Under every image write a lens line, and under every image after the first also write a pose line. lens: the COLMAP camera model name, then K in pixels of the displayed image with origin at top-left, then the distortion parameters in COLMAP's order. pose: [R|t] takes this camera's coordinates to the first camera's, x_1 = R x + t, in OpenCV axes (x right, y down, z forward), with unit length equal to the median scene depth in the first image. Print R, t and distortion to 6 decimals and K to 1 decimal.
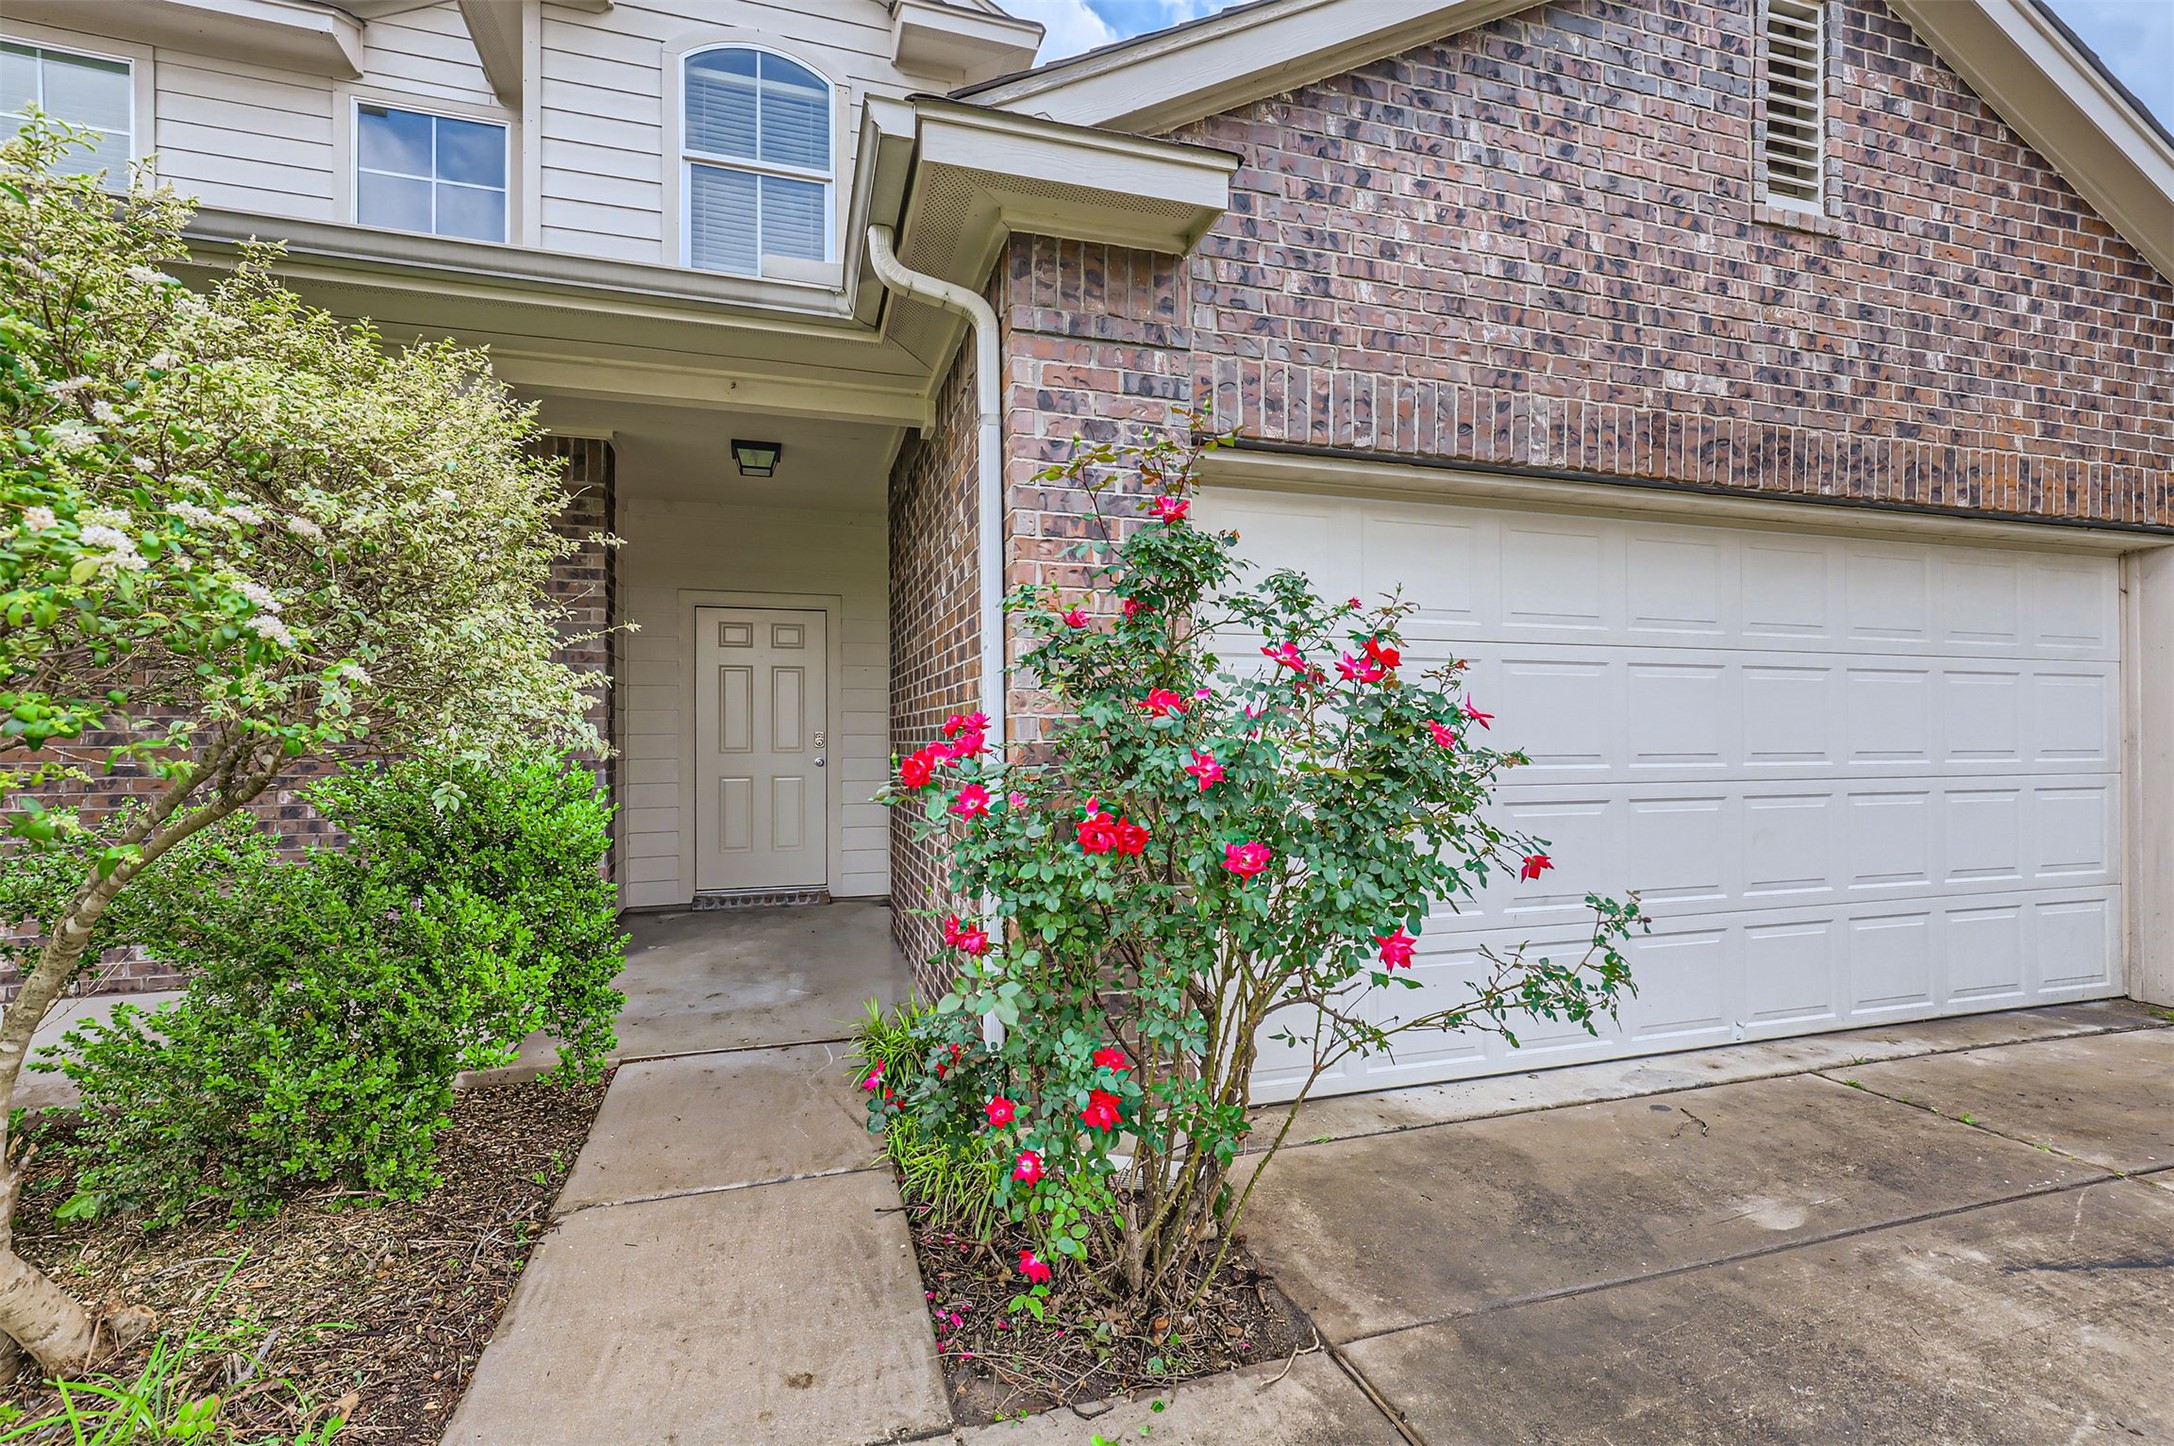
lens RADIAL K [[990.0, 0, 1092.8], [0, 990.0, 735.7], [0, 0, 1]] dist [0.001951, 0.000902]
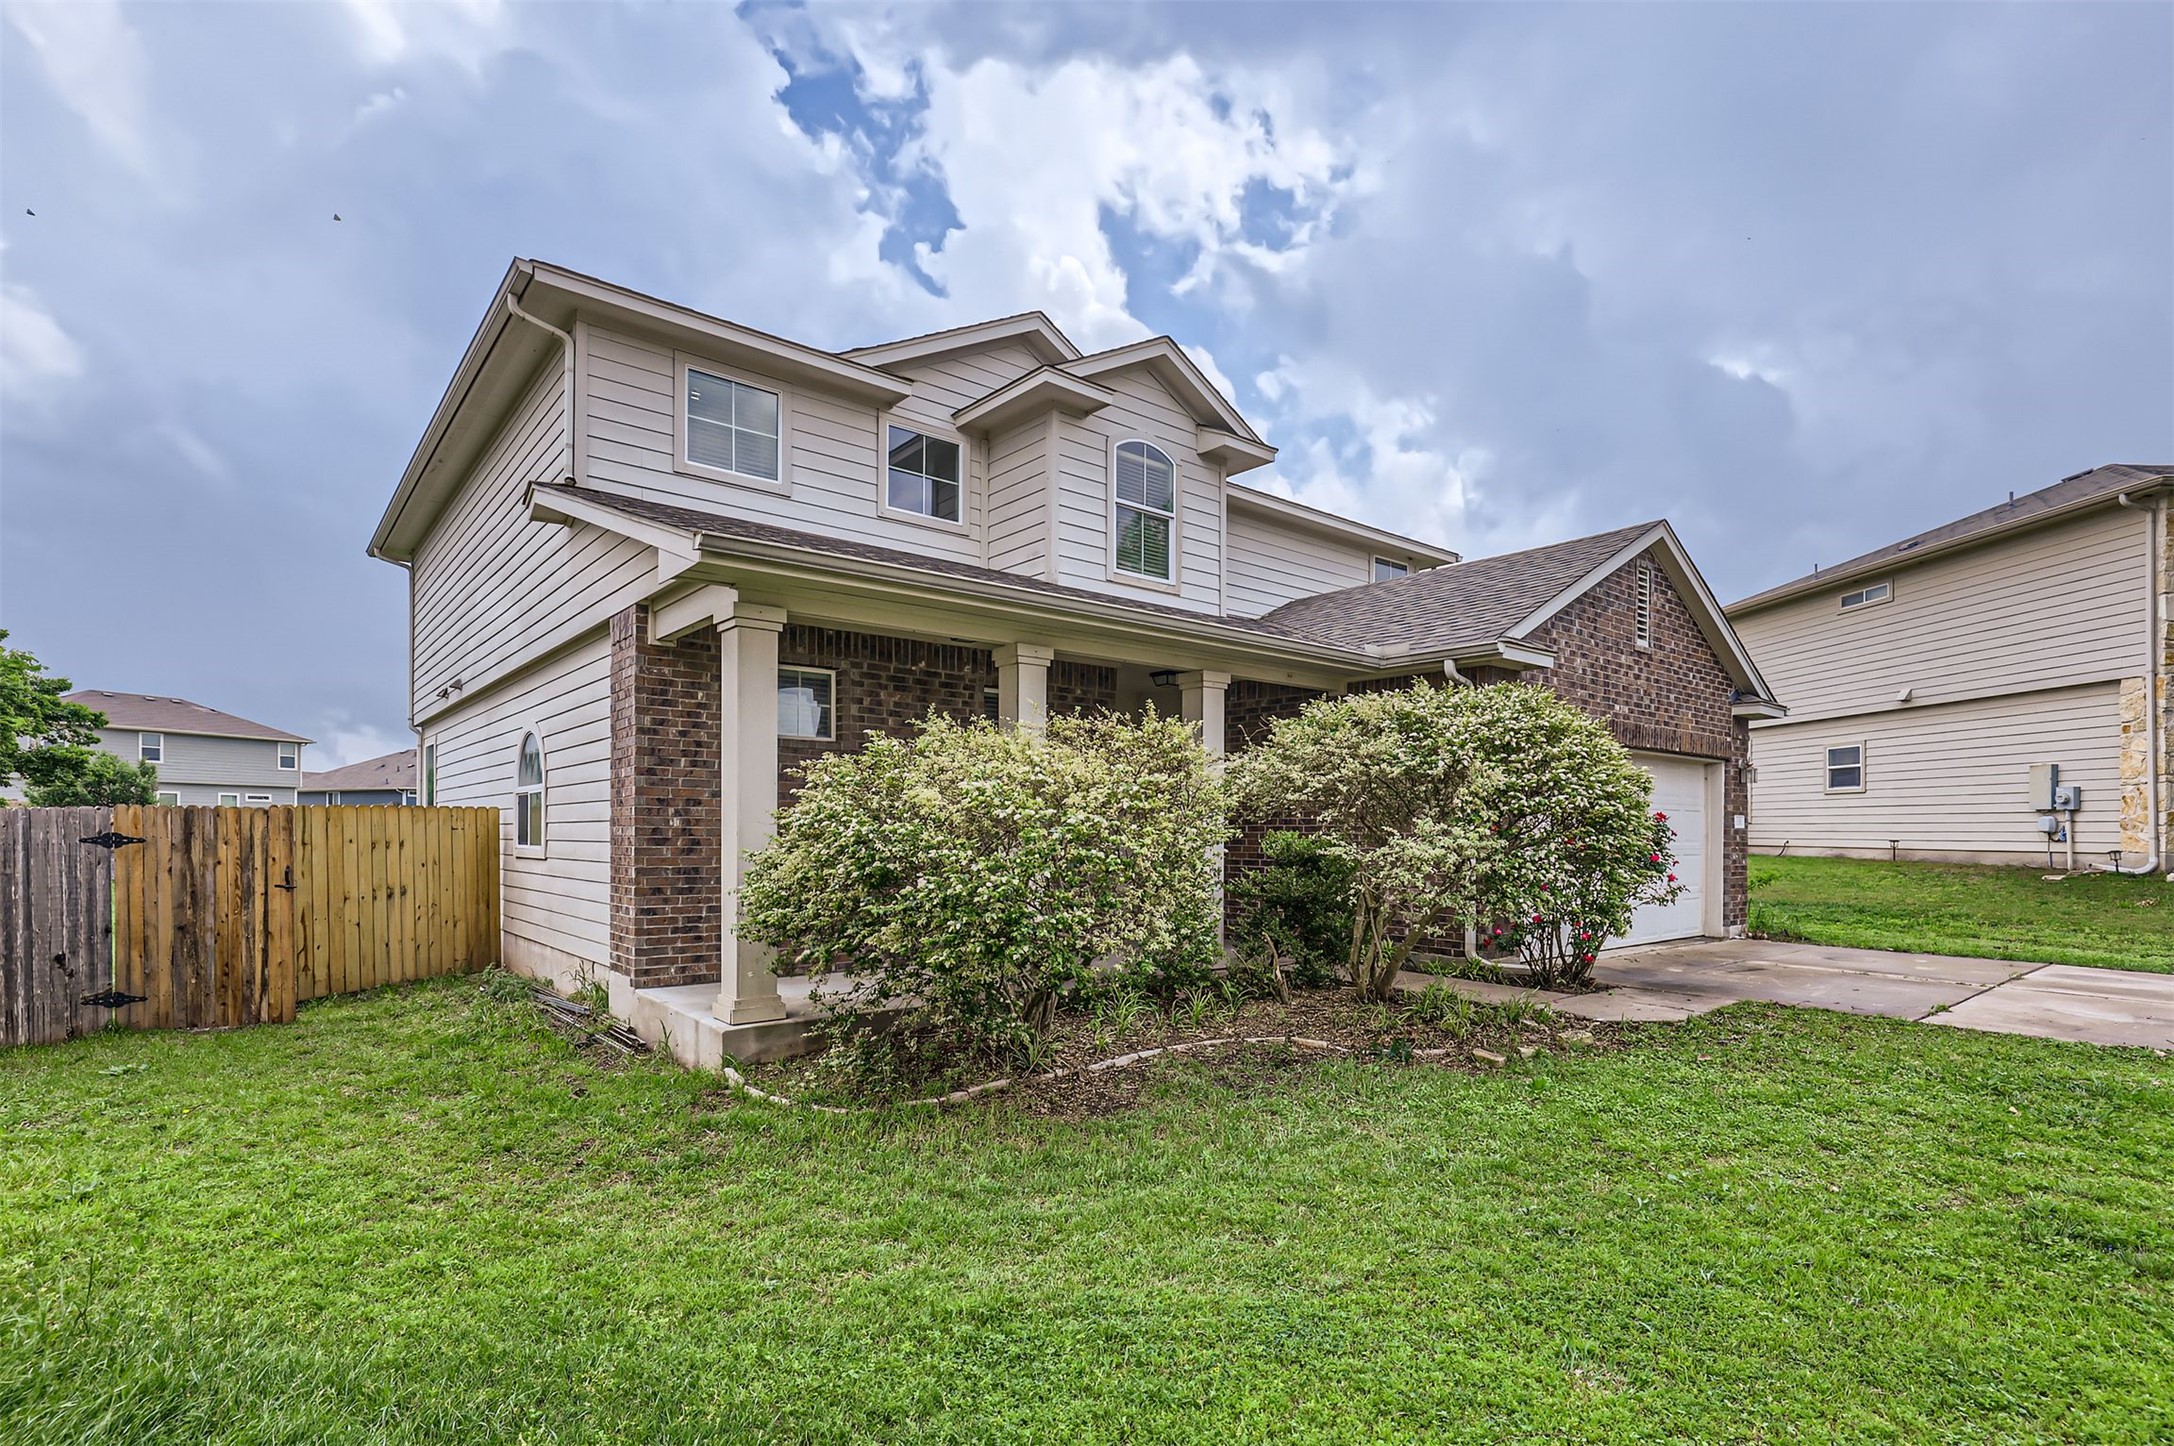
lens RADIAL K [[1044.3, 0, 1088.8], [0, 1044.3, 835.1], [0, 0, 1]] dist [0.000287, 0.000180]
pose [[0.924309, 0.005581, 0.381605, -1.810284], [-0.009146, 0.999930, 0.007530, -0.005672], [-0.381536, -0.010450, 0.924295, -1.100302]]
